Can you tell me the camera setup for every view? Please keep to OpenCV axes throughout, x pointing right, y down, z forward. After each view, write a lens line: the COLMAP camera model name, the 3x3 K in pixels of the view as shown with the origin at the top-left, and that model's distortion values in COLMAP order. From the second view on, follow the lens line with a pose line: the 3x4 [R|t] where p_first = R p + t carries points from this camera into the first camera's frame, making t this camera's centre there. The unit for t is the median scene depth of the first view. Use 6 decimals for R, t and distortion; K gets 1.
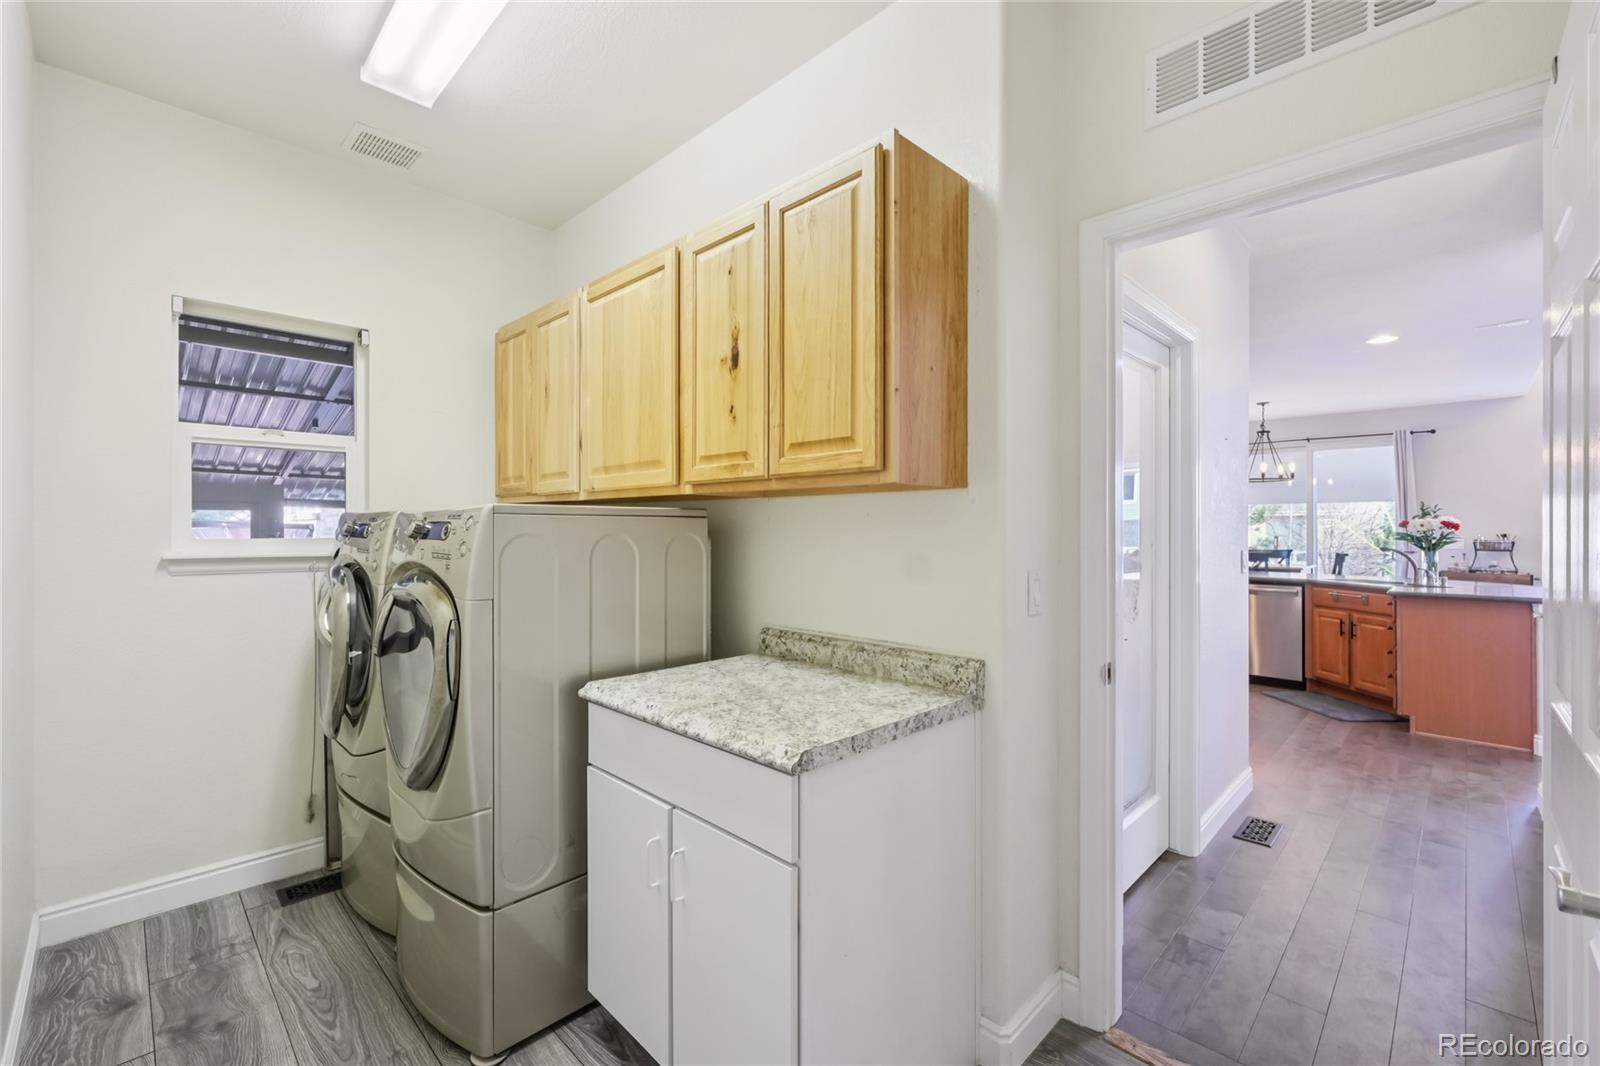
lens RADIAL K [[679.5, 0, 803.0], [0, 679.5, 529.9], [0, 0, 1]] dist [-0.002462, 0.001555]
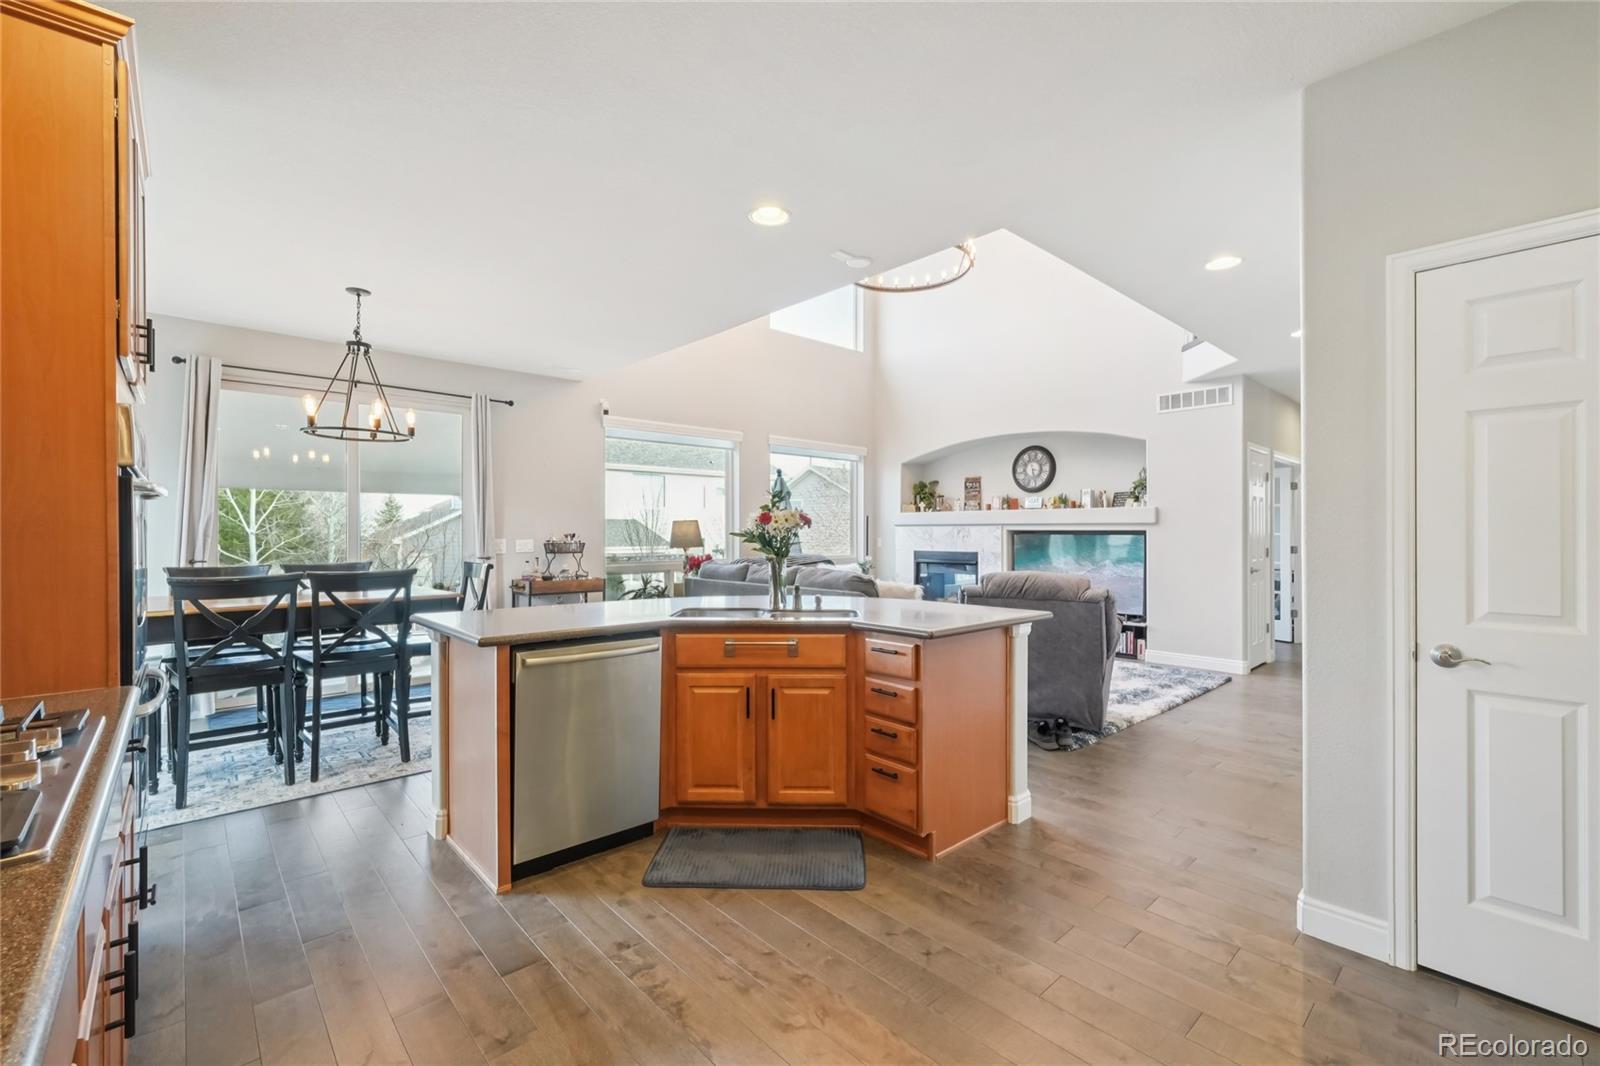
lens RADIAL K [[679.5, 0, 803.6], [0, 679.5, 530.9], [0, 0, 1]] dist [-0.002462, 0.001555]
pose [[0.050218, 0.000398, 0.998738, 0.240078], [-0.000829, 1.000000, -0.000357, 0.003792], [-0.998738, -0.000810, 0.050219, 0.927987]]
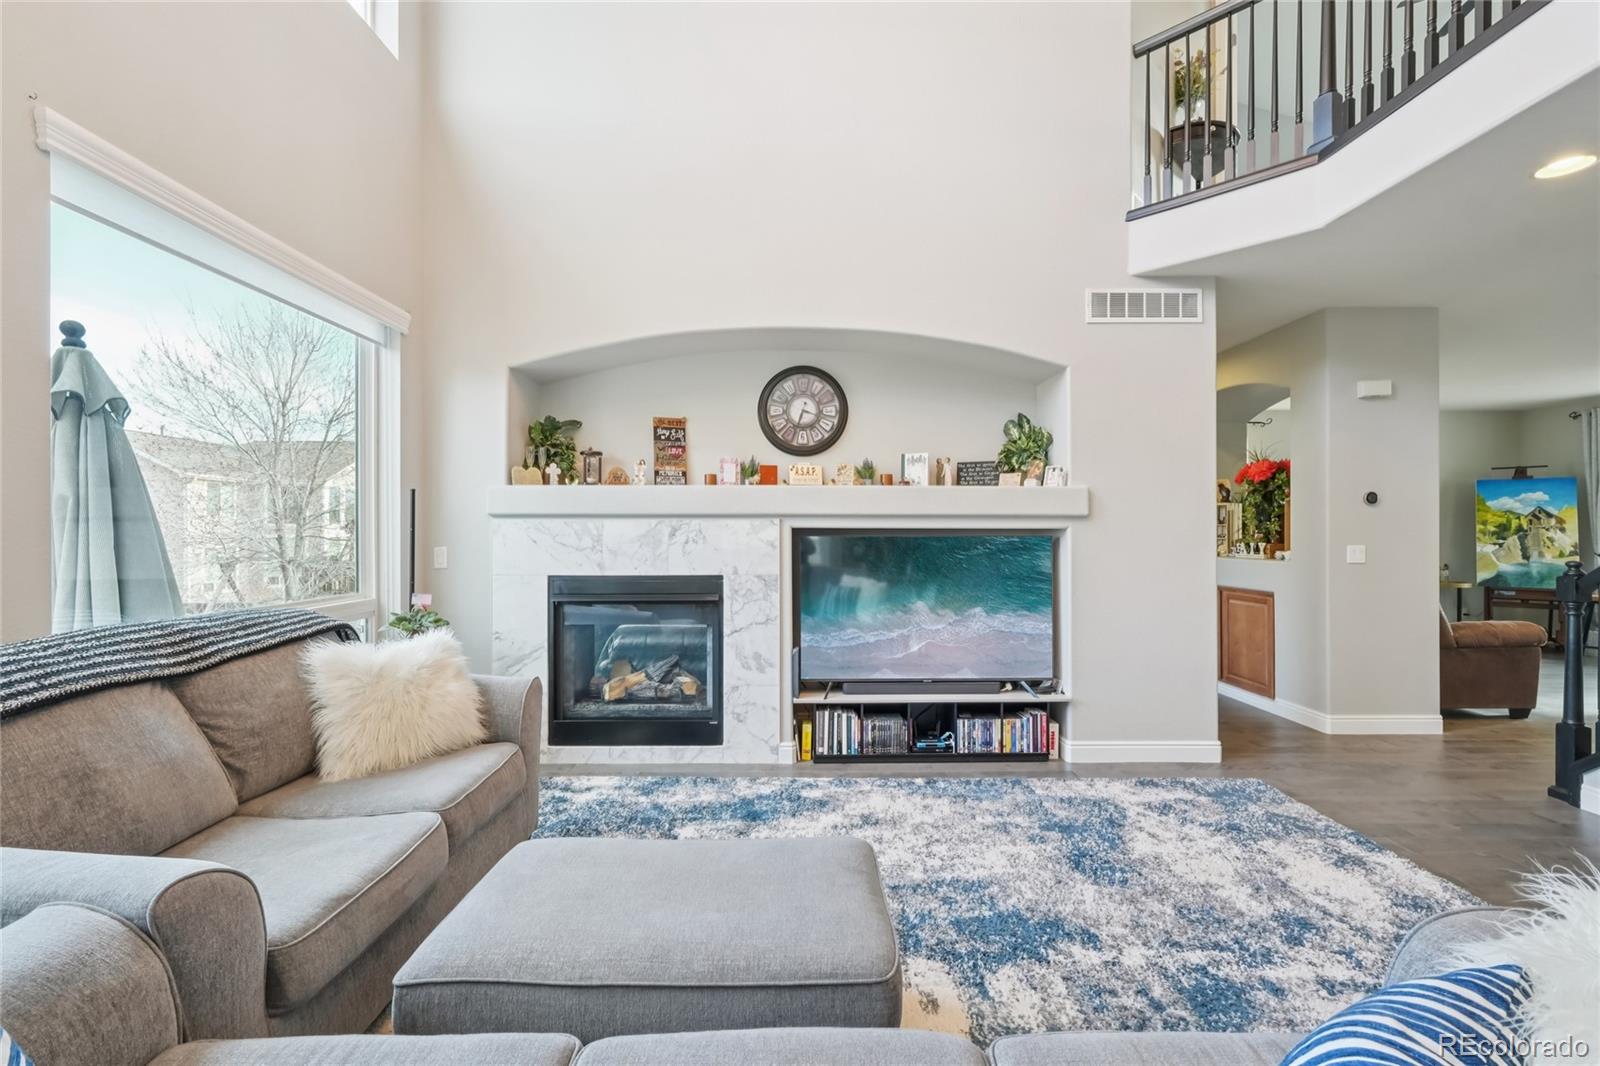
lens RADIAL K [[679.5, 0, 798.7], [0, 679.5, 534.0], [0, 0, 1]] dist [-0.002462, 0.001555]
pose [[-0.705356, -0.004321, 0.708840, 1.281880], [-0.002110, 0.999990, 0.003995, 0.005303], [-0.708850, 0.001323, -0.705358, 1.059389]]
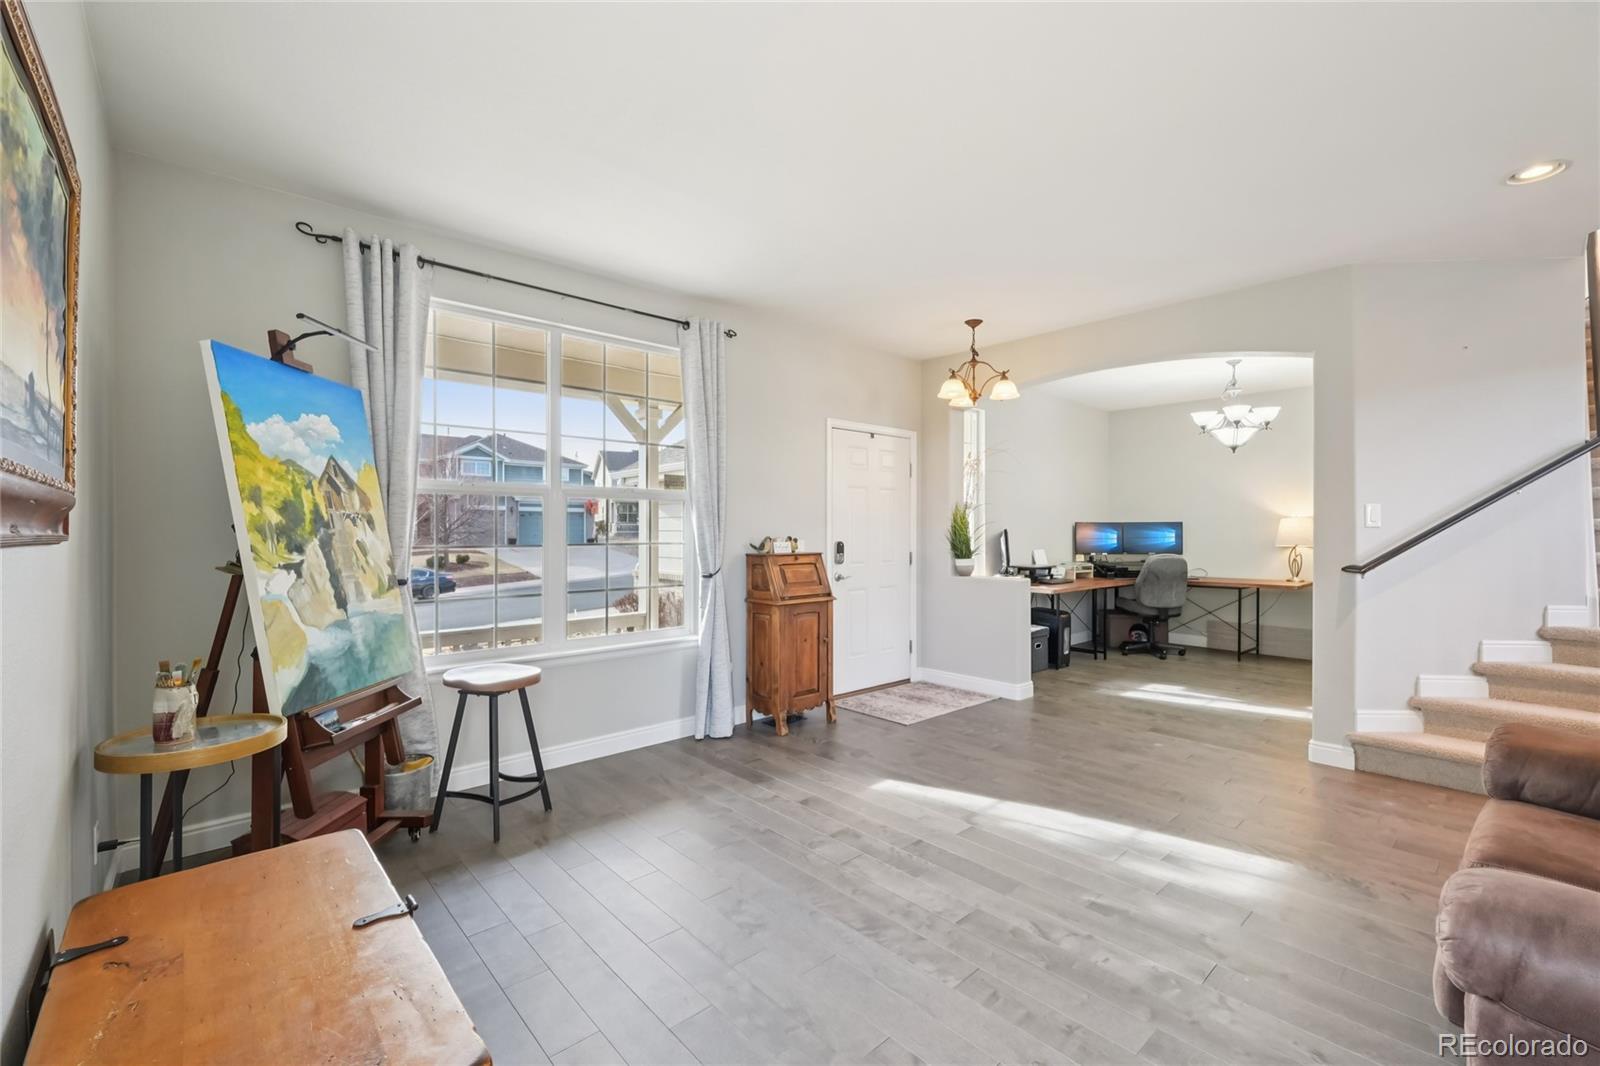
lens RADIAL K [[679.5, 0, 802.7], [0, 679.5, 531.9], [0, 0, 1]] dist [-0.002462, 0.001555]
pose [[-0.066782, -0.001083, -0.997767, 1.684300], [0.003958, 0.999991, -0.001350, 0.008446], [0.997760, -0.004039, -0.066777, -0.696446]]
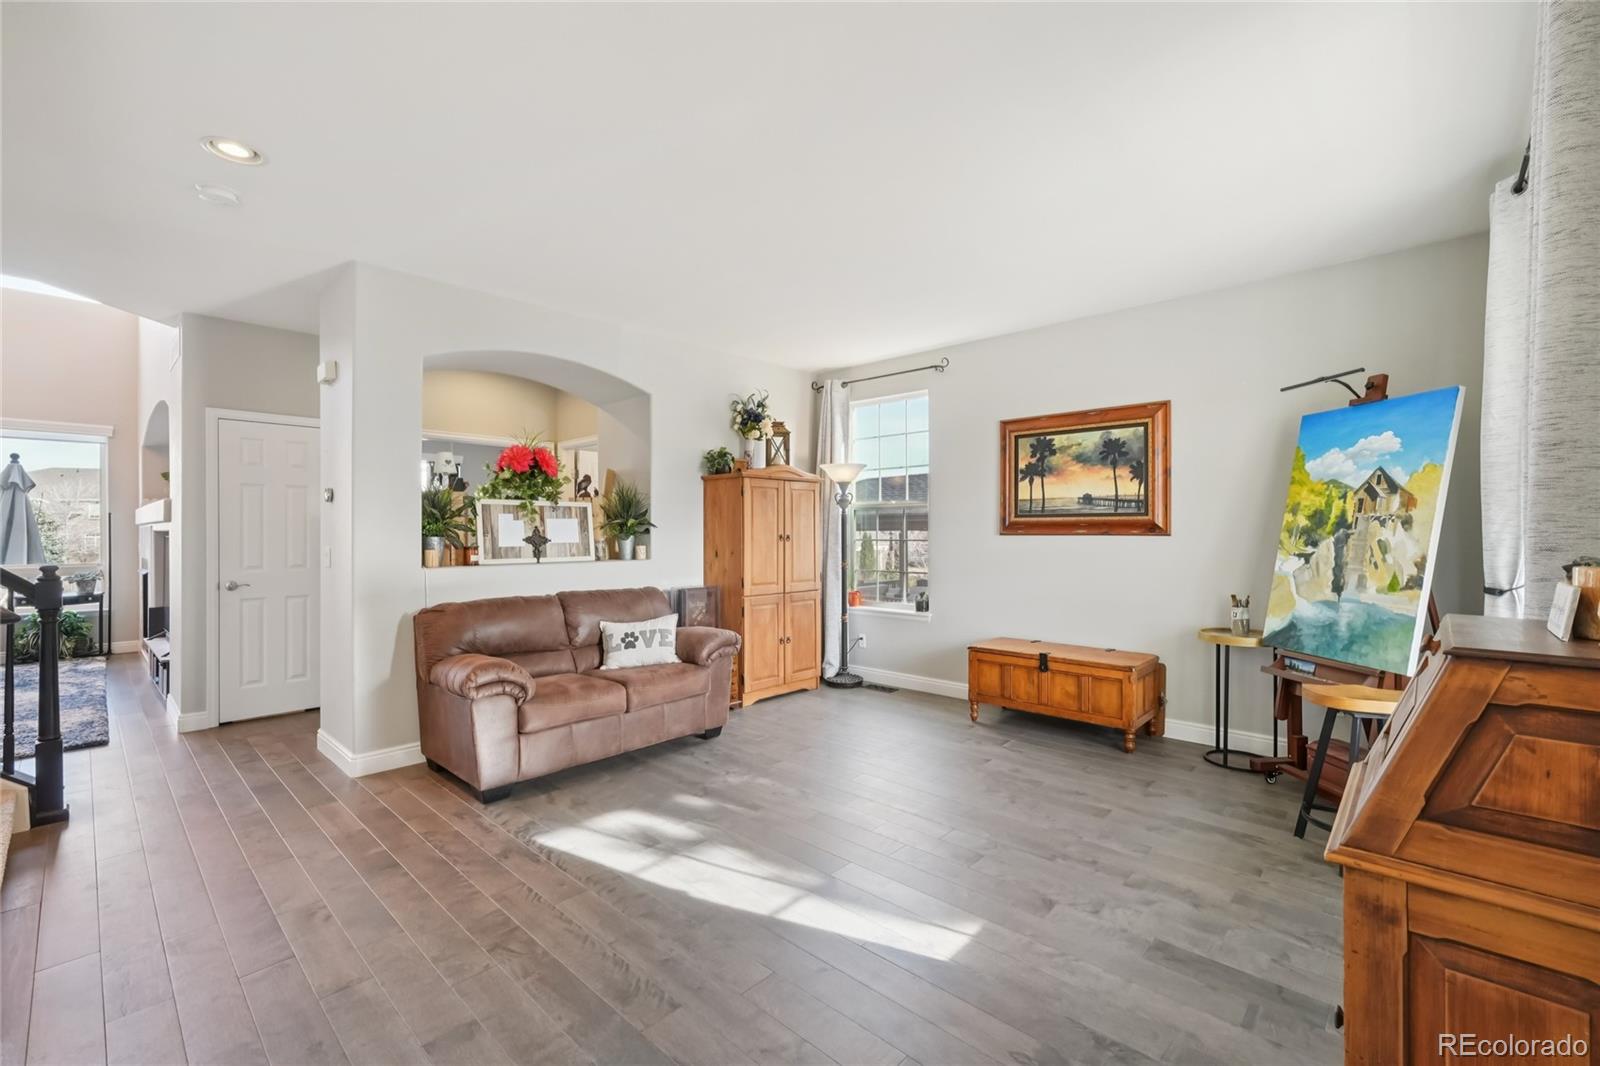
lens RADIAL K [[679.5, 0, 799.6], [0, 679.5, 529.5], [0, 0, 1]] dist [-0.002462, 0.001555]
pose [[-0.015819, 0.000543, 0.999875, 0.600749], [-0.001327, 0.999999, -0.000564, 0.005232], [-0.999874, -0.001335, -0.015819, -0.562308]]
